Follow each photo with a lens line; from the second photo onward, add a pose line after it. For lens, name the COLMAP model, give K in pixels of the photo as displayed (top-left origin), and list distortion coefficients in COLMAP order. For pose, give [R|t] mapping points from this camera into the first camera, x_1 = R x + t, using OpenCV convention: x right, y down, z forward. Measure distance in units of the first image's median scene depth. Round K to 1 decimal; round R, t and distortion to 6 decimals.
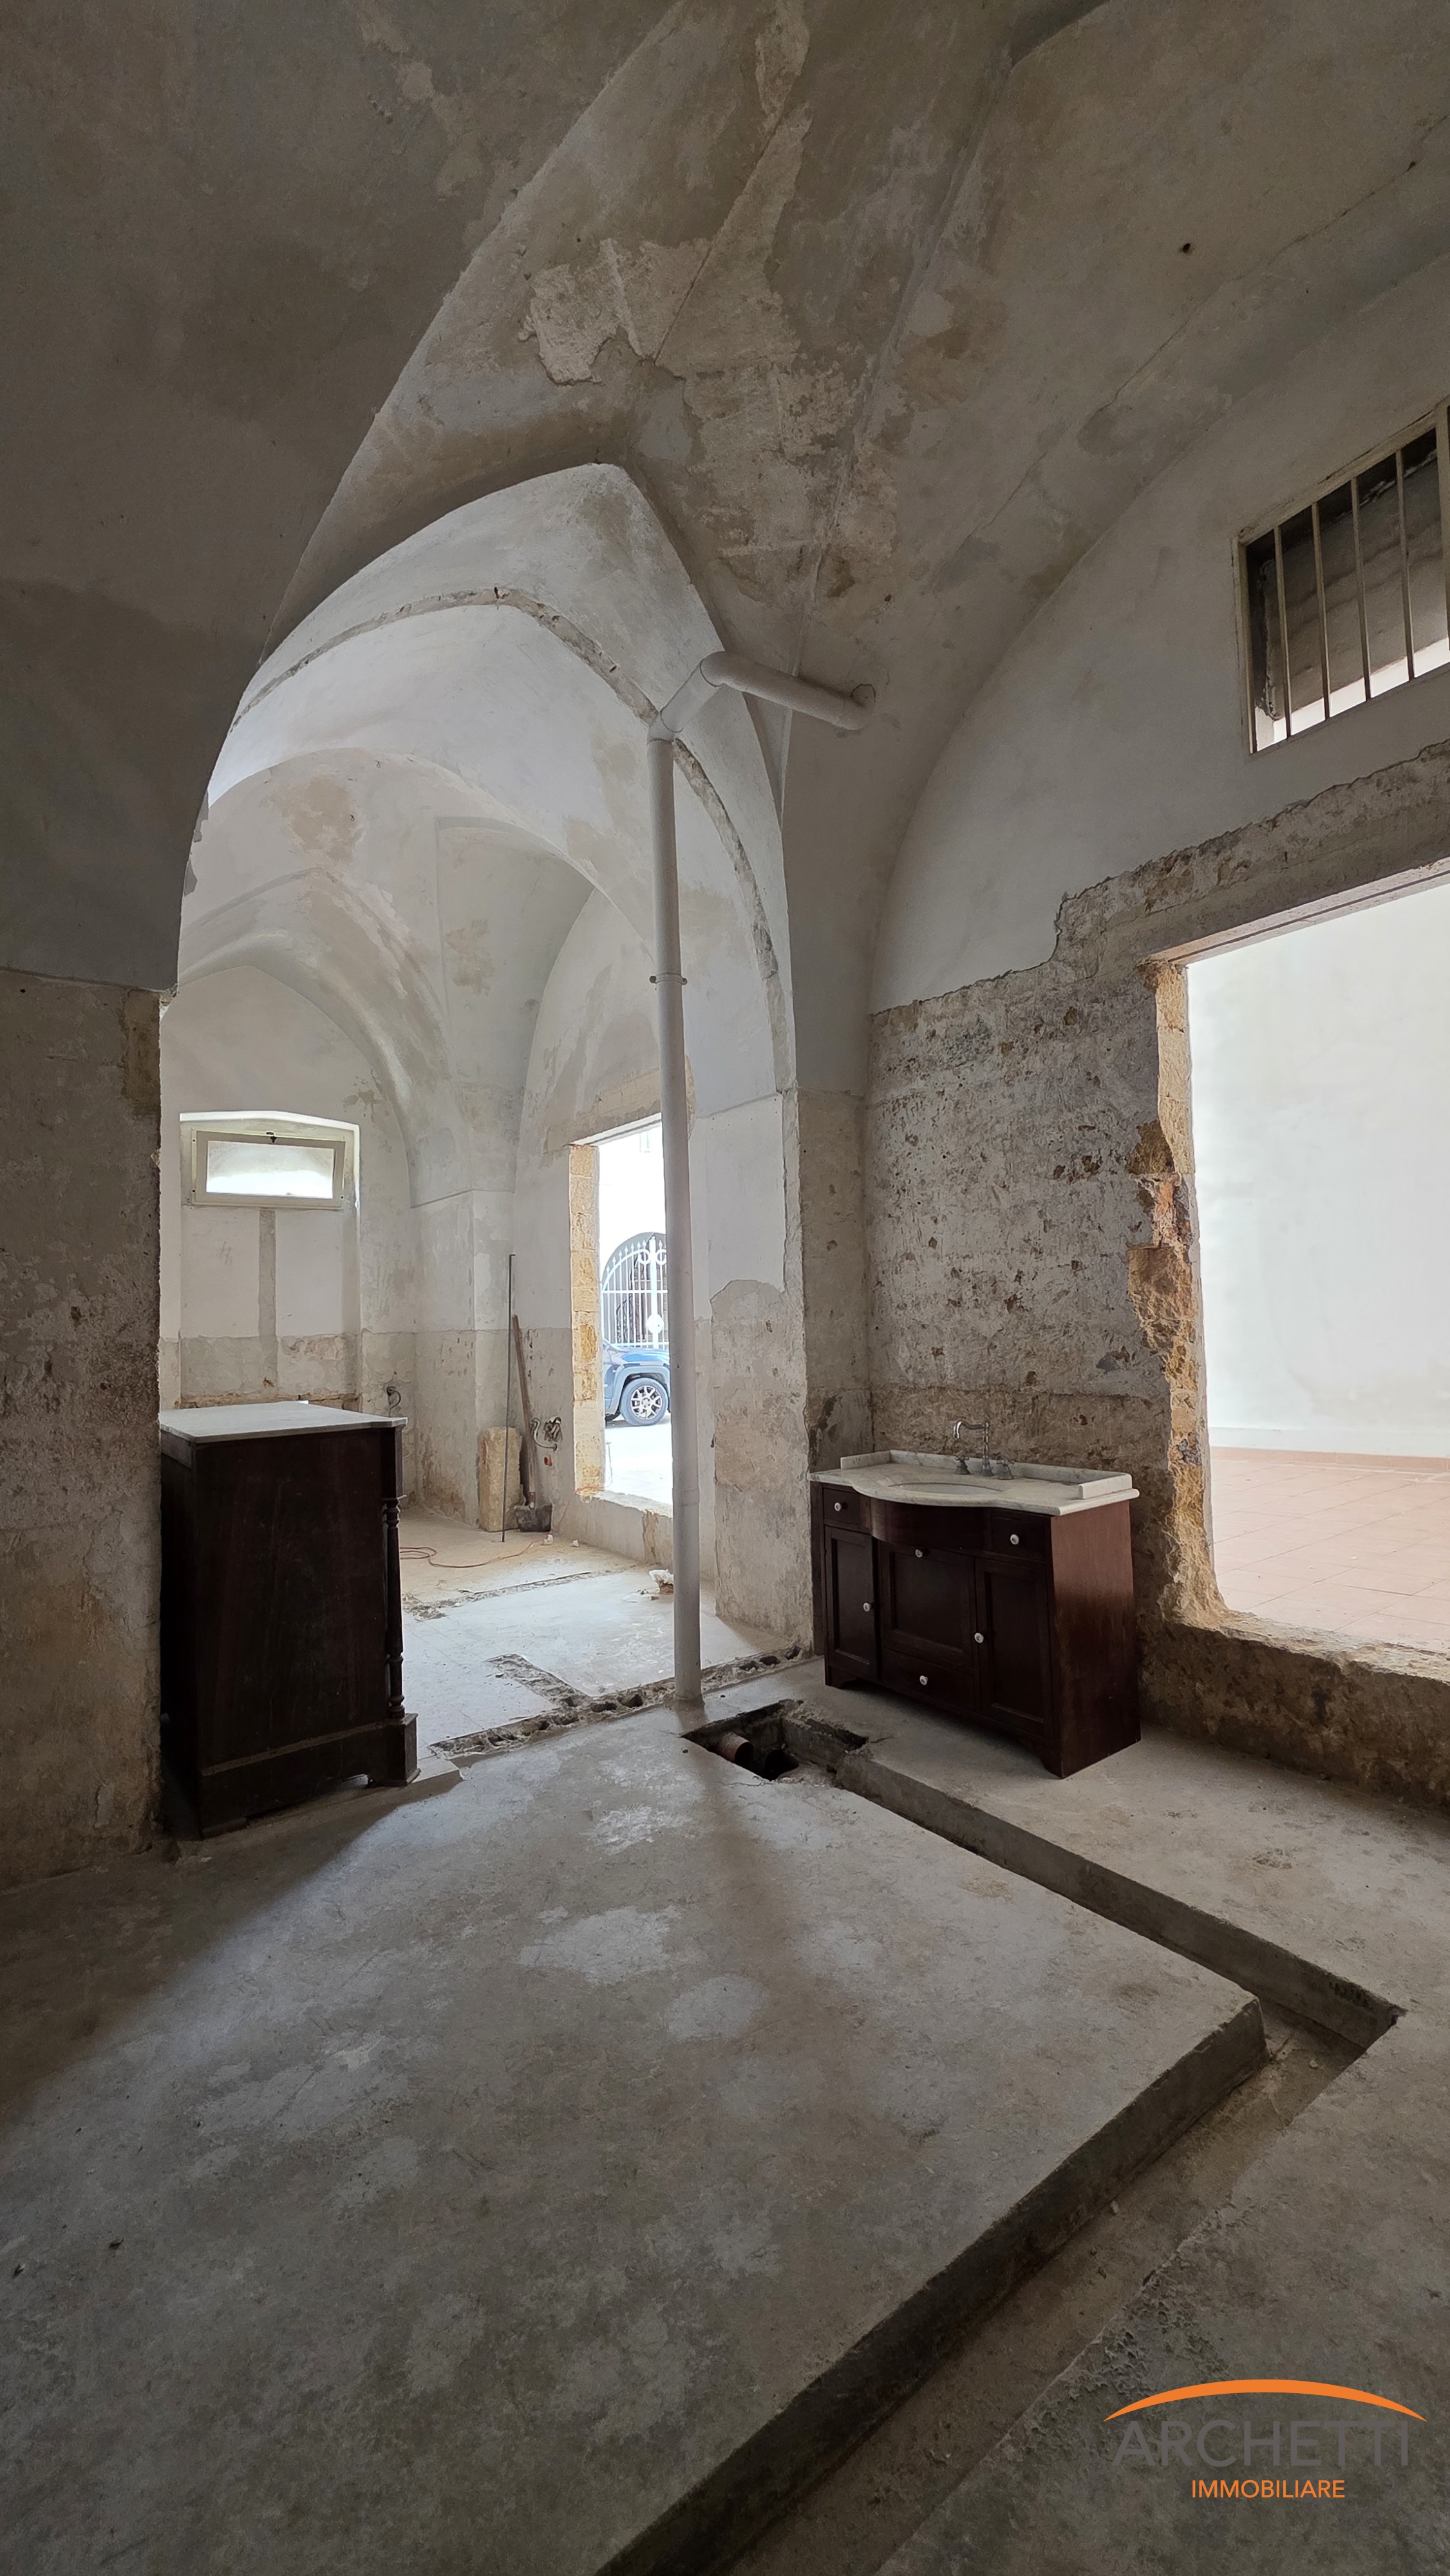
lens RADIAL K [[1022.0, 0, 731.9], [0, 1022.0, 1278.3], [0, 0, 1]] dist [-0.002914, 0.001234]
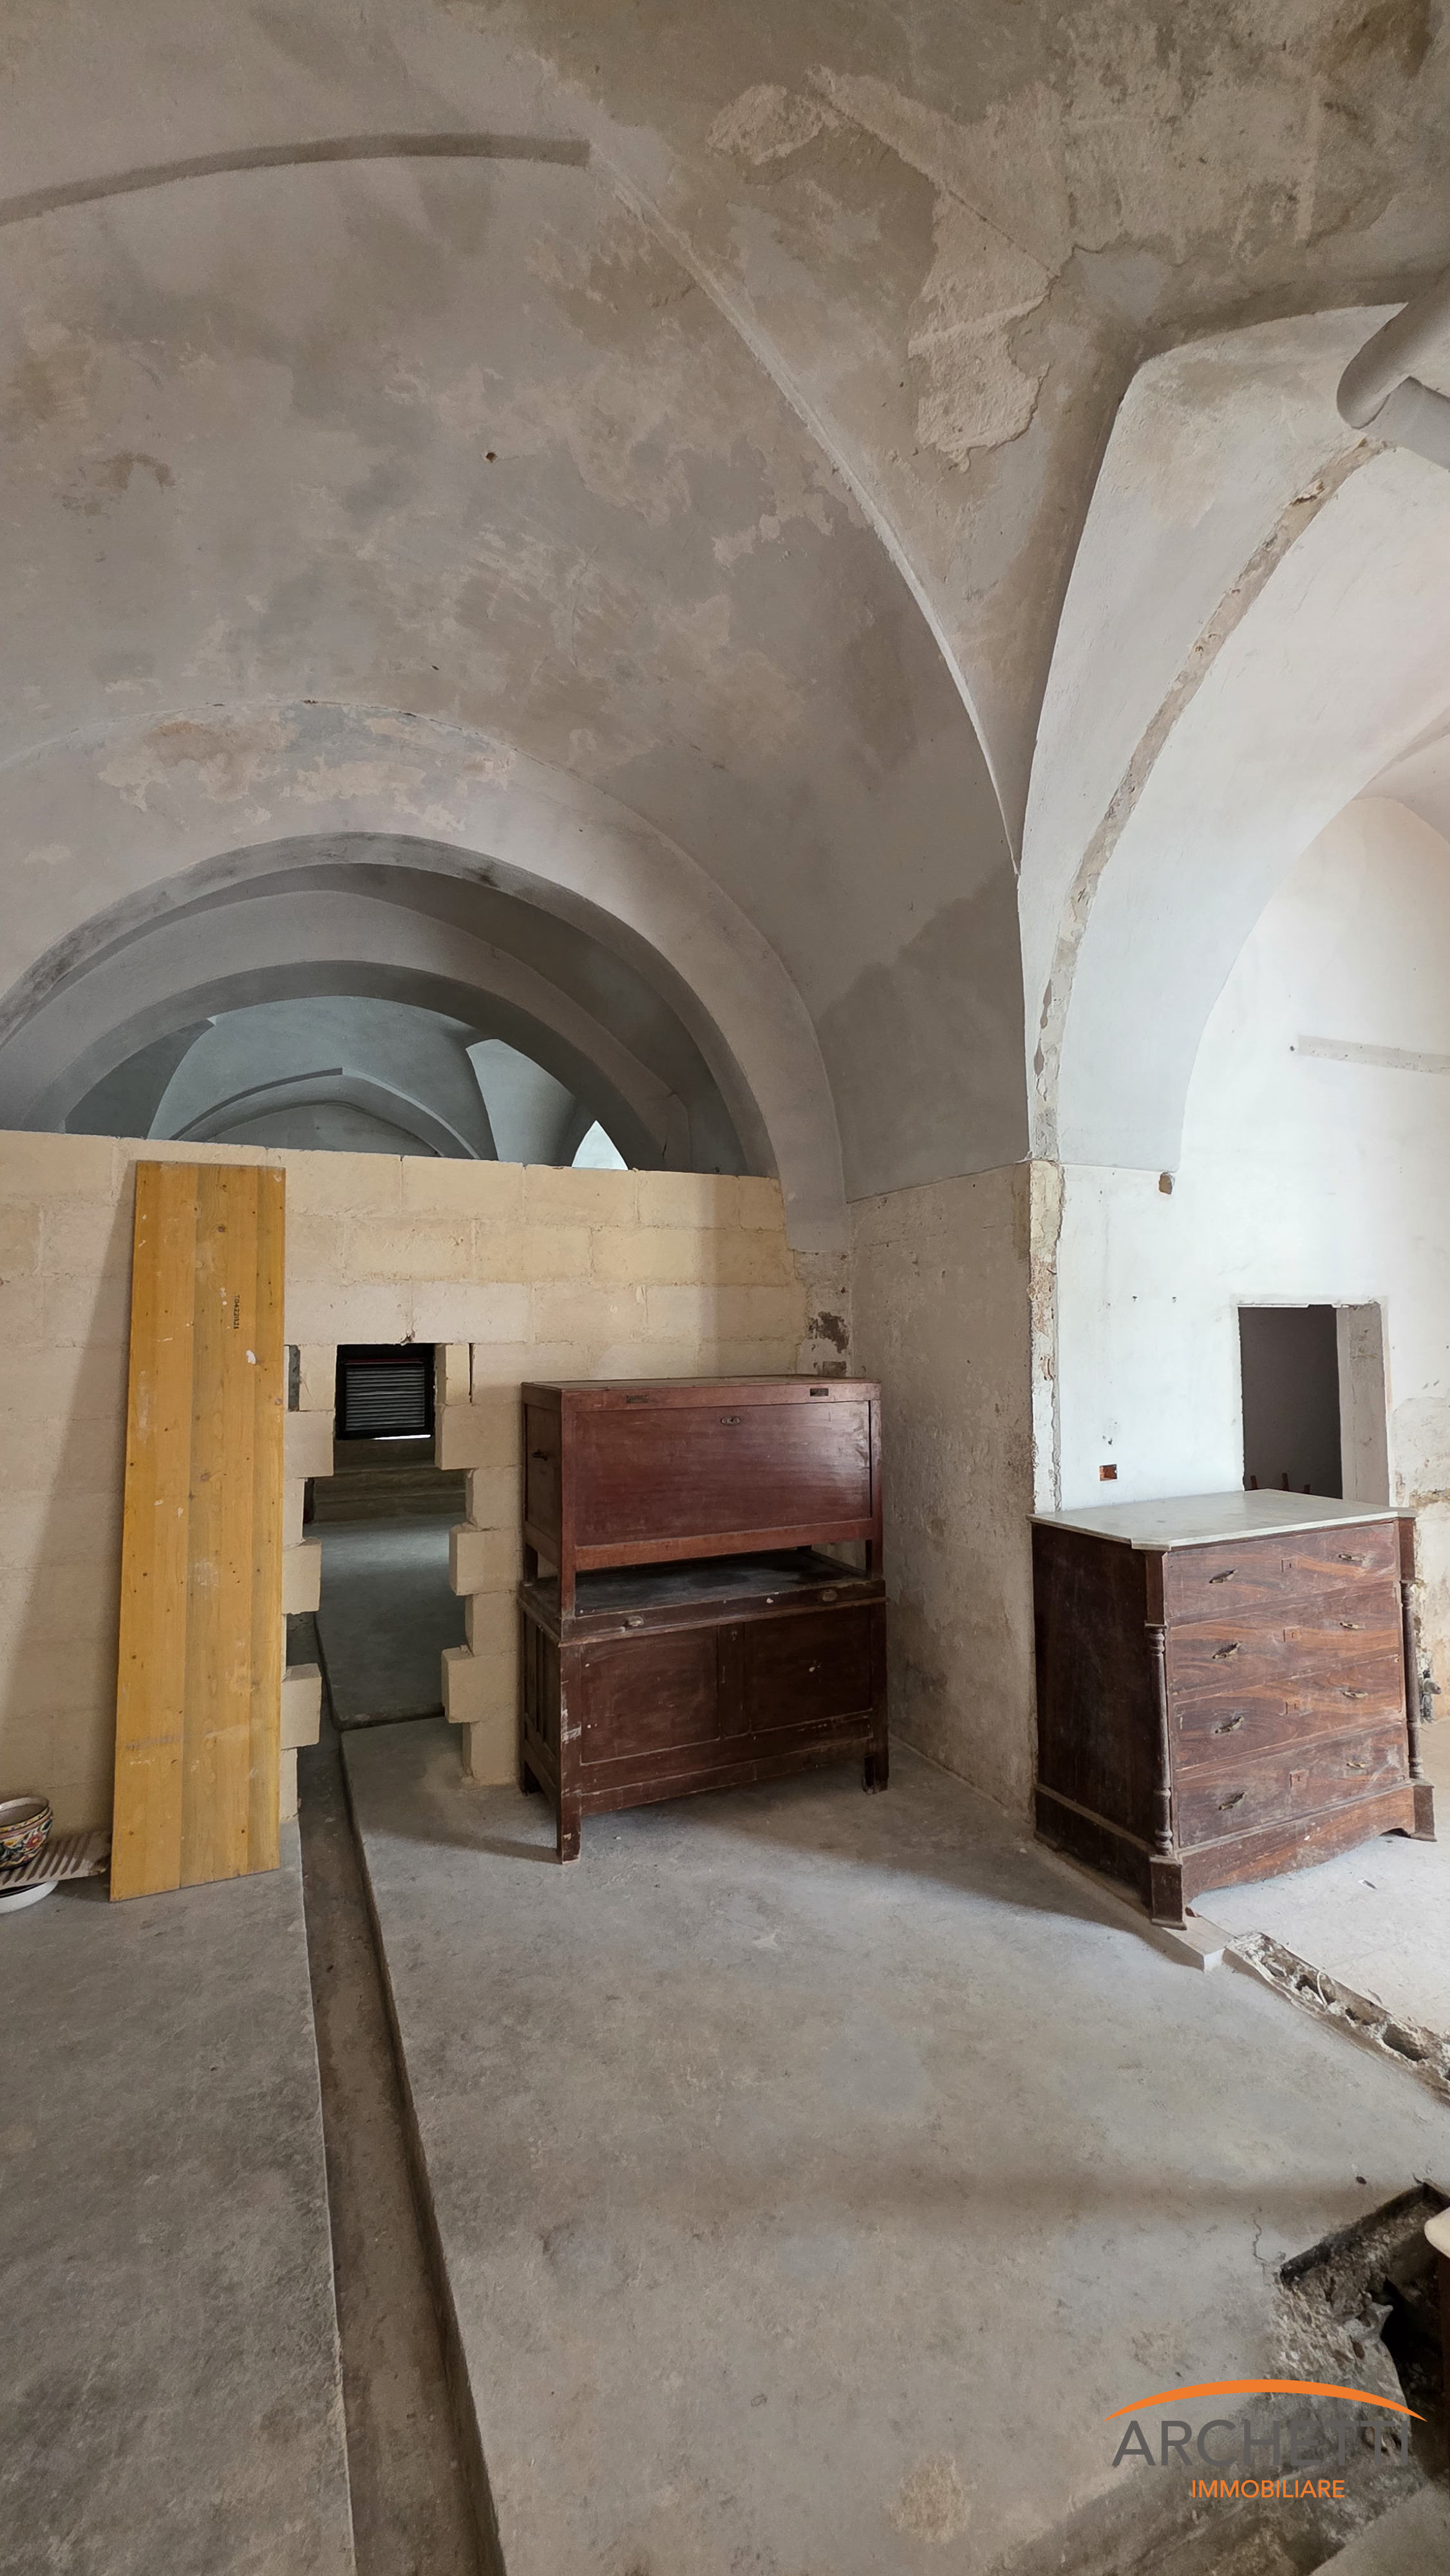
lens RADIAL K [[1022.0, 0, 735.0], [0, 1022.0, 1280.8], [0, 0, 1]] dist [-0.002914, 0.001234]
pose [[-0.213248, -0.018151, -0.976830, 0.734878], [0.055768, 0.997971, -0.030718, -0.106543], [0.975405, -0.061026, -0.211803, 0.870519]]
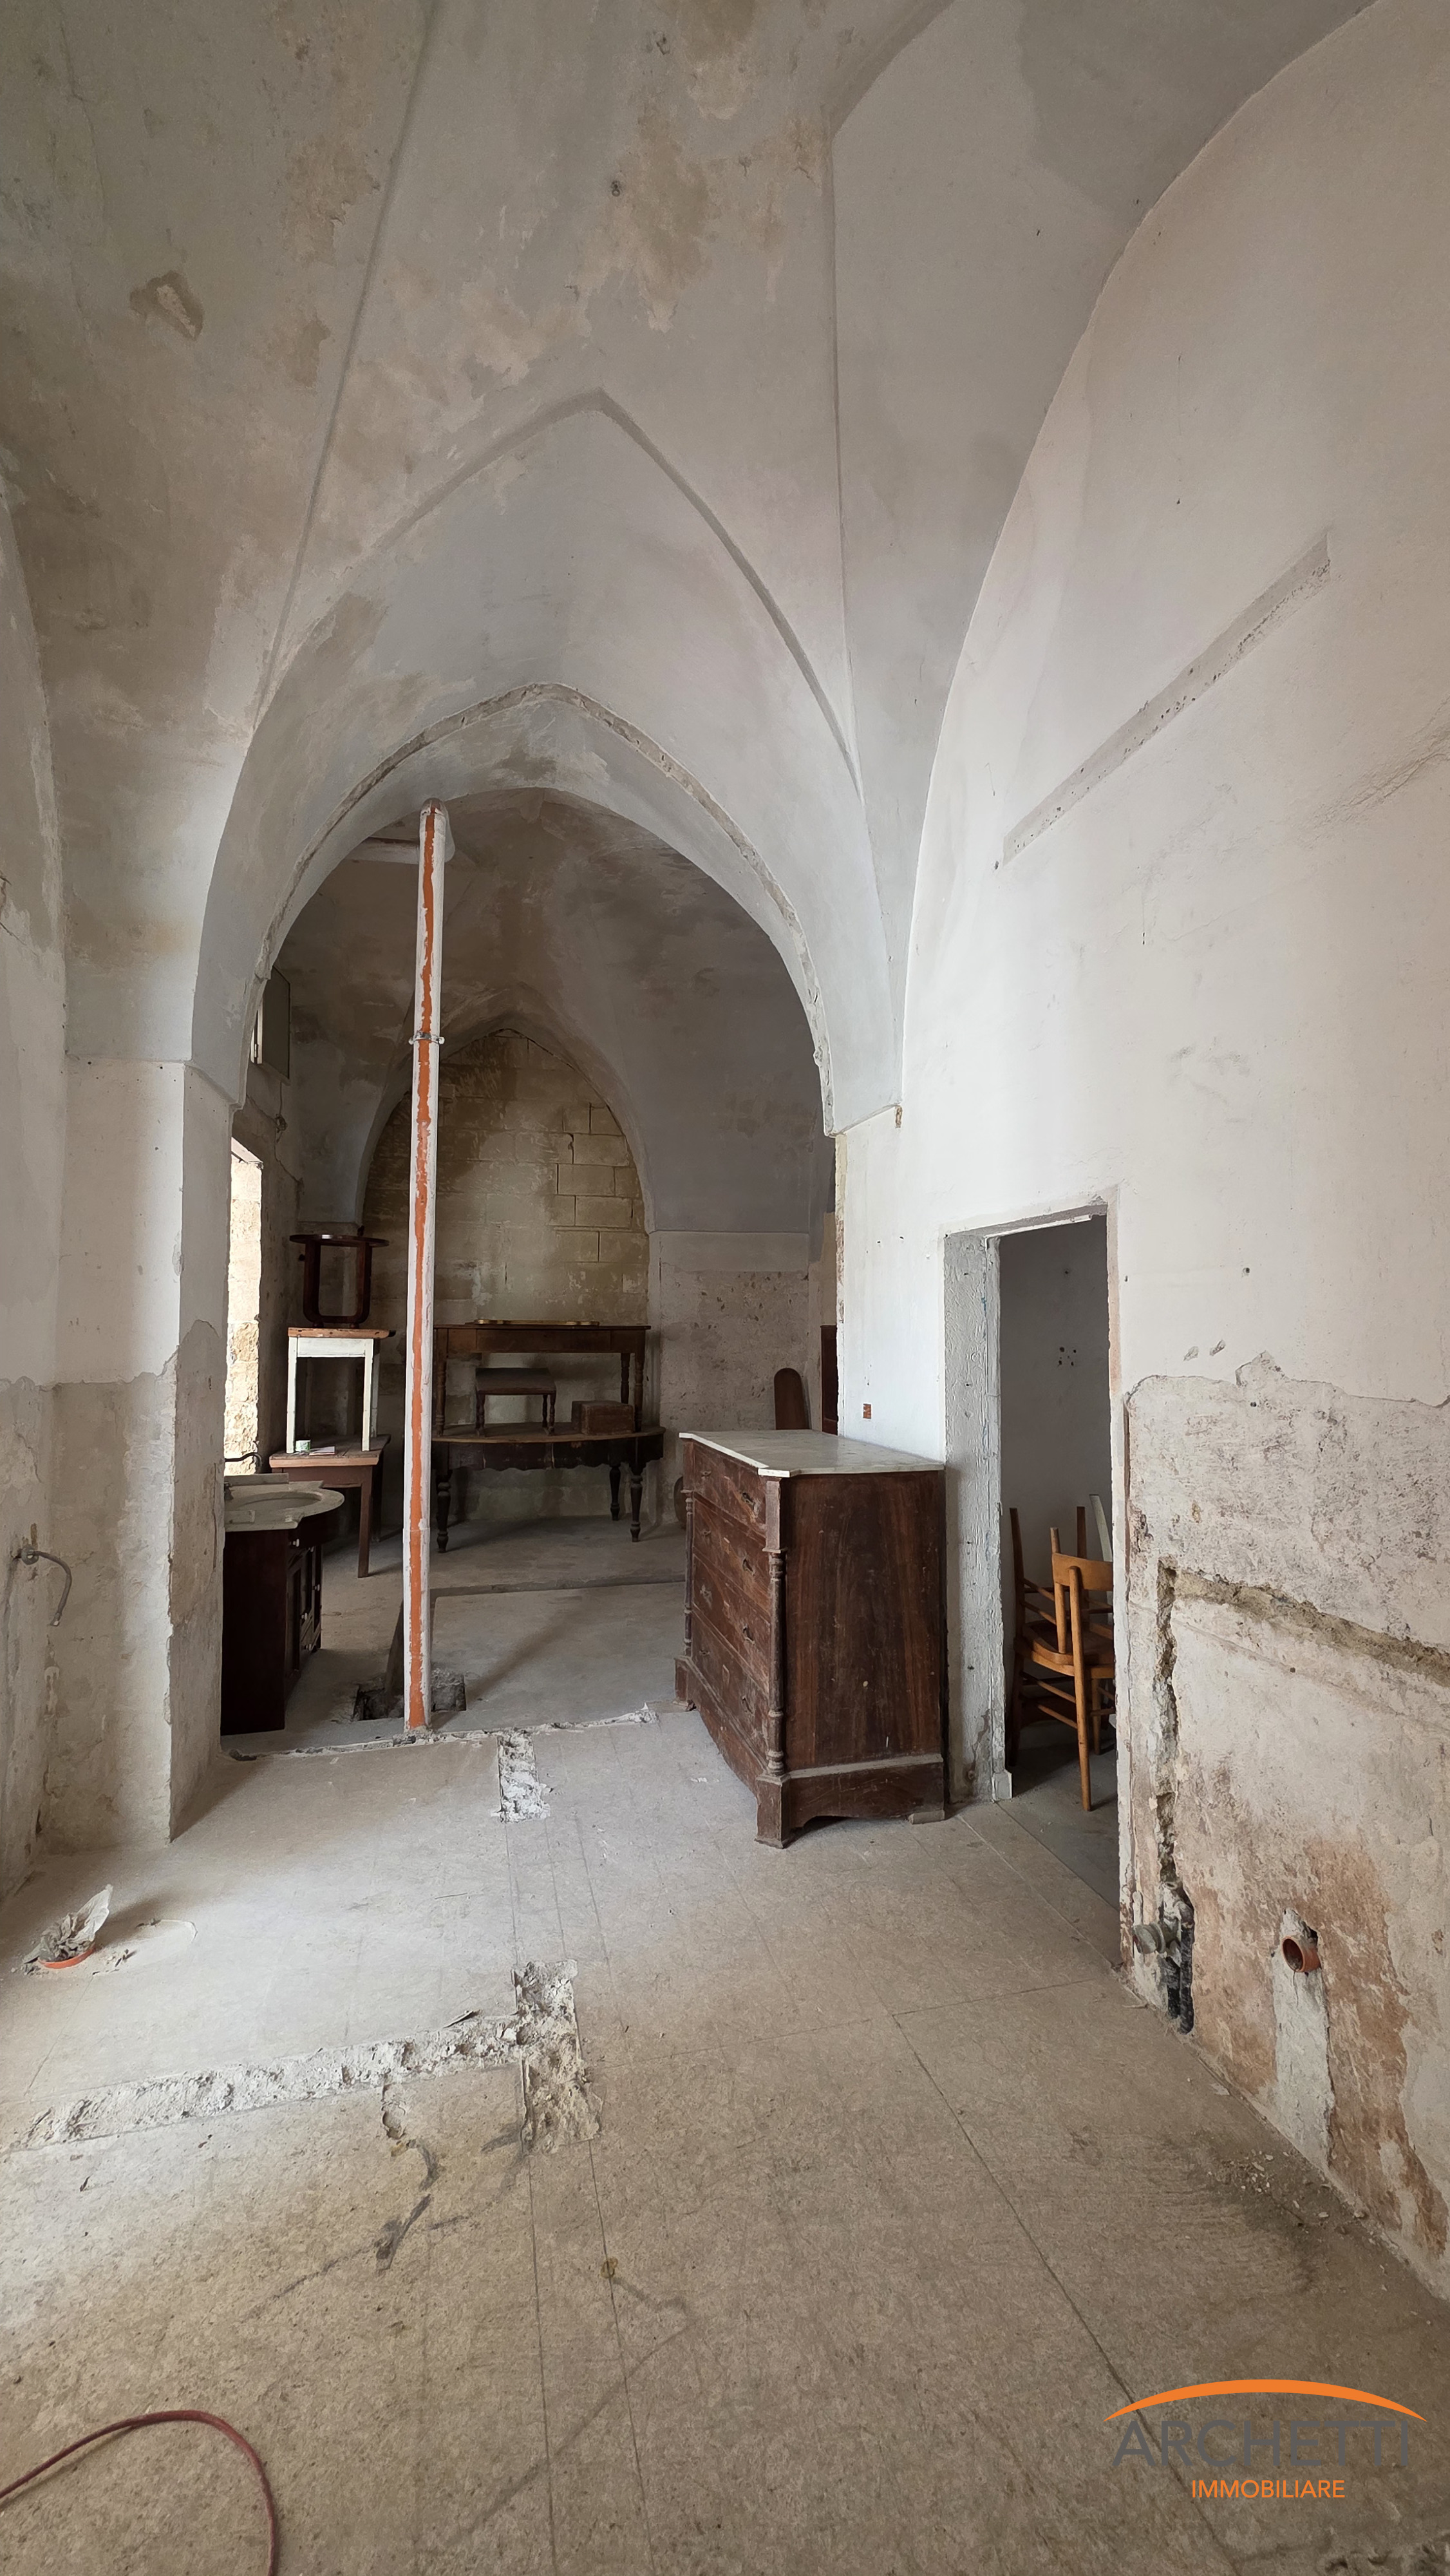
lens RADIAL K [[1022.0, 0, 740.3], [0, 1022.0, 1273.7], [0, 0, 1]] dist [-0.002914, 0.001234]
pose [[-0.930525, 0.052355, 0.362468, -0.931382], [0.014891, 0.994319, -0.105392, 0.075509], [-0.365927, -0.092672, -0.926018, 2.341601]]
